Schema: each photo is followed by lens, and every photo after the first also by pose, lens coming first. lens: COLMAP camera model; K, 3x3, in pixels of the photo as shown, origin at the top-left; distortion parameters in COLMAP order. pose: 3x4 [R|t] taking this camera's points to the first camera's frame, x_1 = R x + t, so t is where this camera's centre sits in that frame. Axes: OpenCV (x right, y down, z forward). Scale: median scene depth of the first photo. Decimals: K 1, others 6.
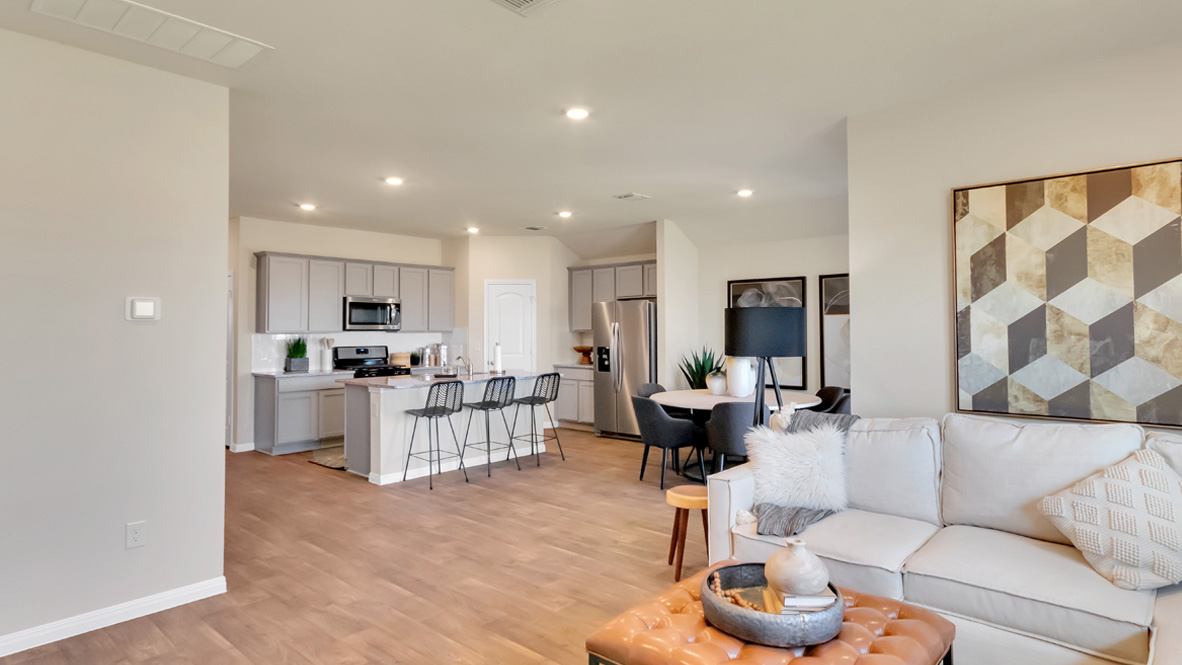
lens RADIAL K [[625.6, 0, 593.8], [0, 625.6, 314.1], [0, 0, 1]] dist [0.006062, 0.001363]
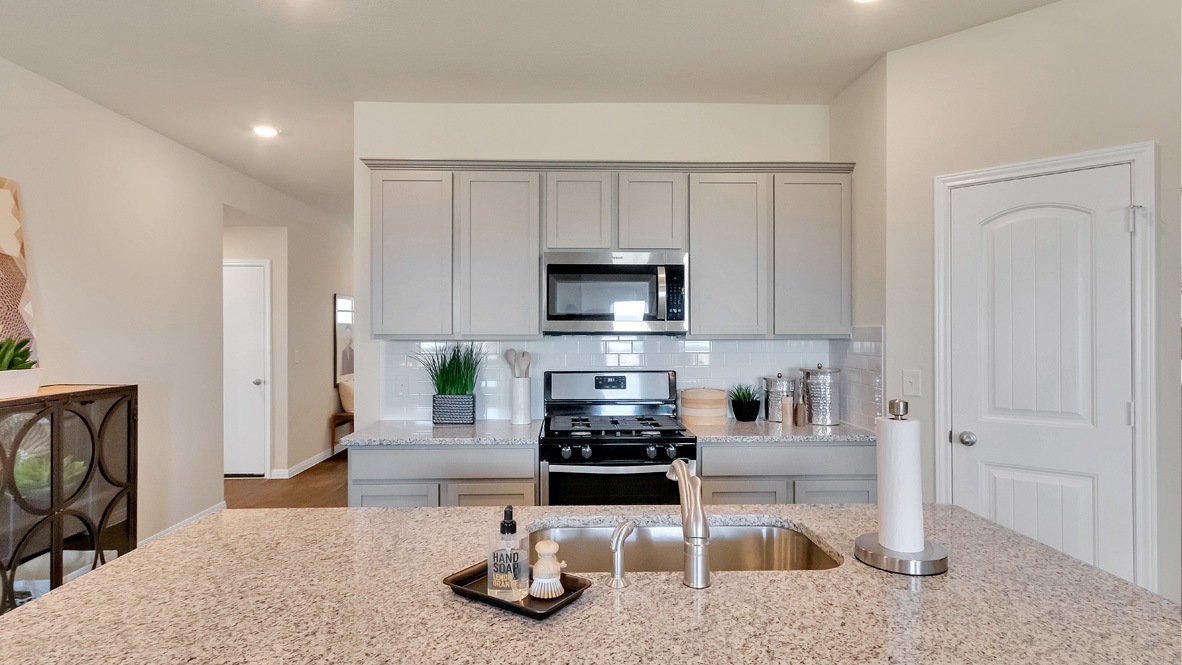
lens RADIAL K [[618.4, 0, 591.0], [0, 618.4, 332.5], [0, 0, 1]] dist [0.007442, 0.001133]
pose [[0.684534, 0.001064, -0.728981, -0.077614], [0.018153, 0.999664, 0.018506, 0.019129], [0.728755, -0.025901, 0.684284, 0.787652]]
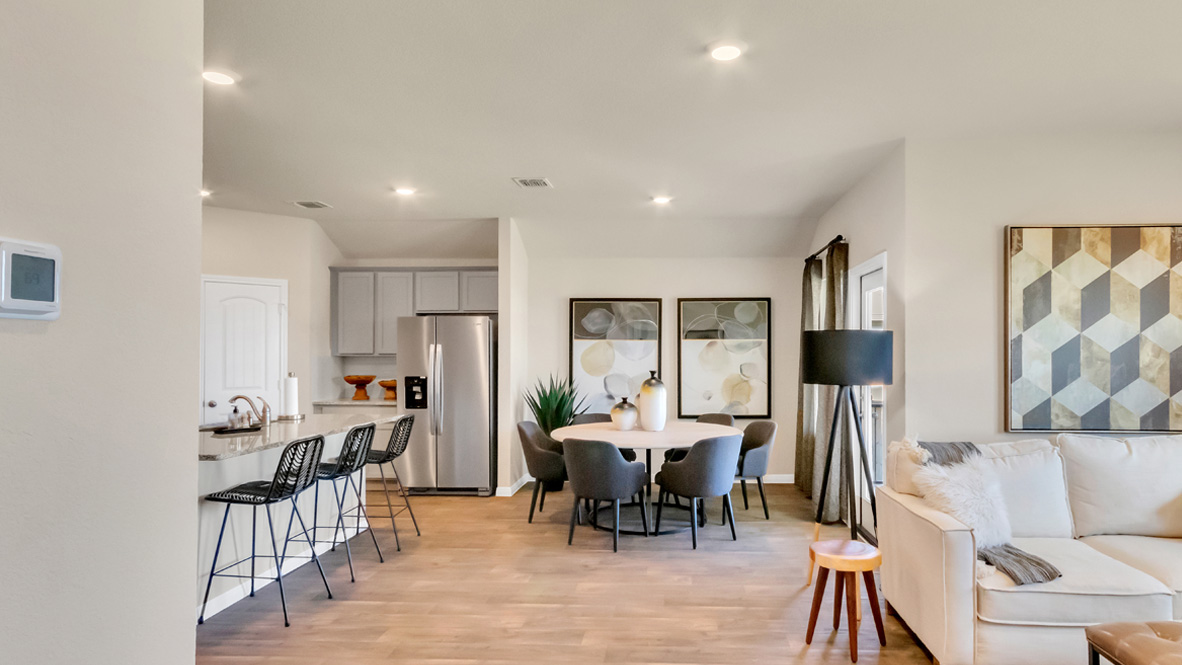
lens RADIAL K [[647.6, 0, 651.1], [0, 647.6, 353.1], [0, 0, 1]] dist [0.010927, 0.000446]
pose [[0.776282, 0.005035, 0.630366, -0.281733], [-0.020152, 0.999655, 0.016832, 0.006210], [-0.630064, -0.025769, 0.776116, 0.236882]]
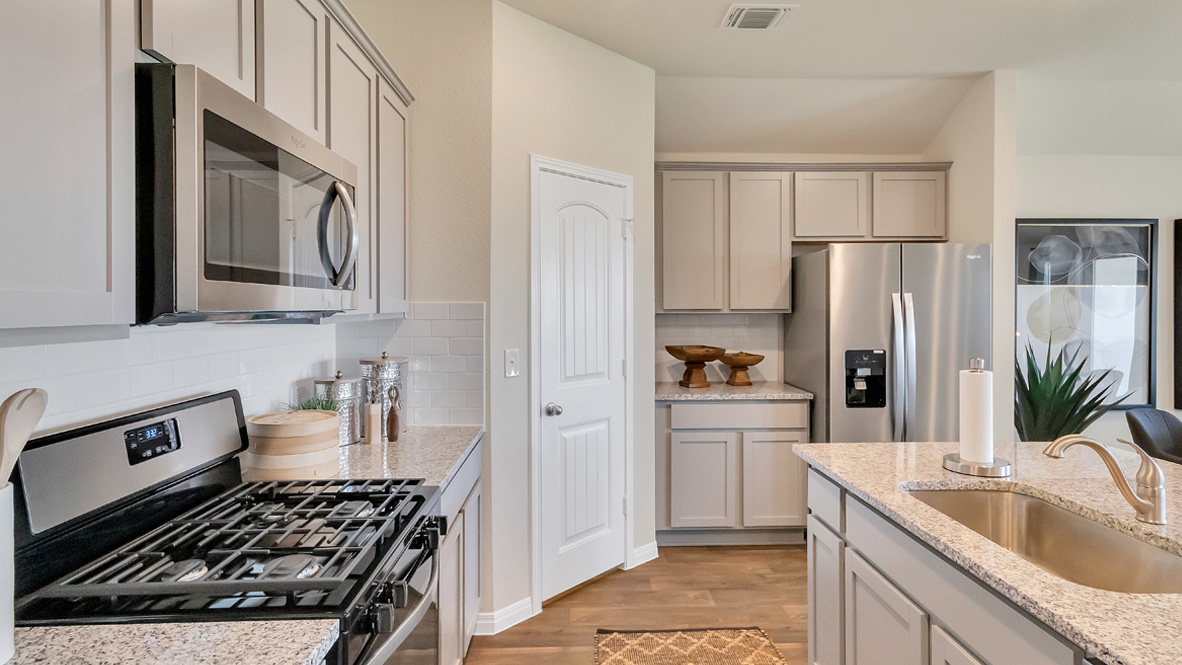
lens RADIAL K [[625.6, 0, 593.8], [0, 625.6, 314.1], [0, 0, 1]] dist [0.006062, 0.001363]
pose [[0.727107, -0.007694, 0.686482, -0.448825], [-0.016252, 0.999464, 0.028415, 0.021092], [-0.686332, -0.031817, 0.726592, 0.897181]]
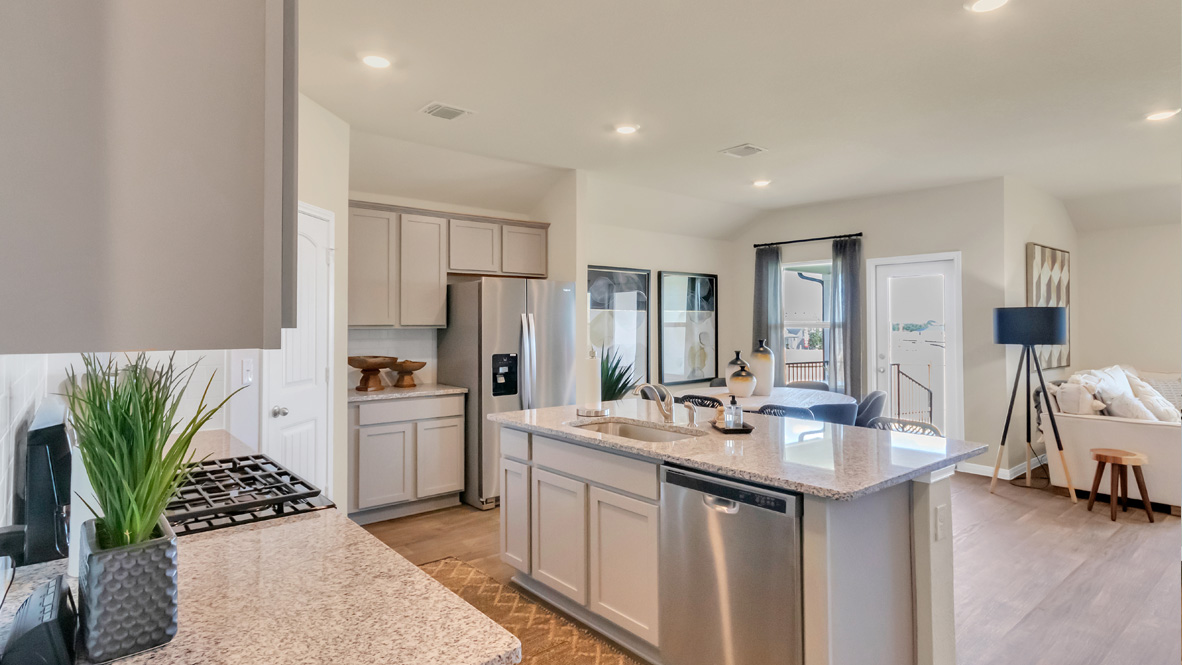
lens RADIAL K [[625.6, 0, 593.8], [0, 625.6, 314.1], [0, 0, 1]] dist [0.006062, 0.001363]
pose [[0.147854, 0.018737, 0.988832, -0.614921], [-0.022667, 0.999622, -0.015553, 0.024308], [-0.988749, -0.020114, 0.148223, 0.908592]]
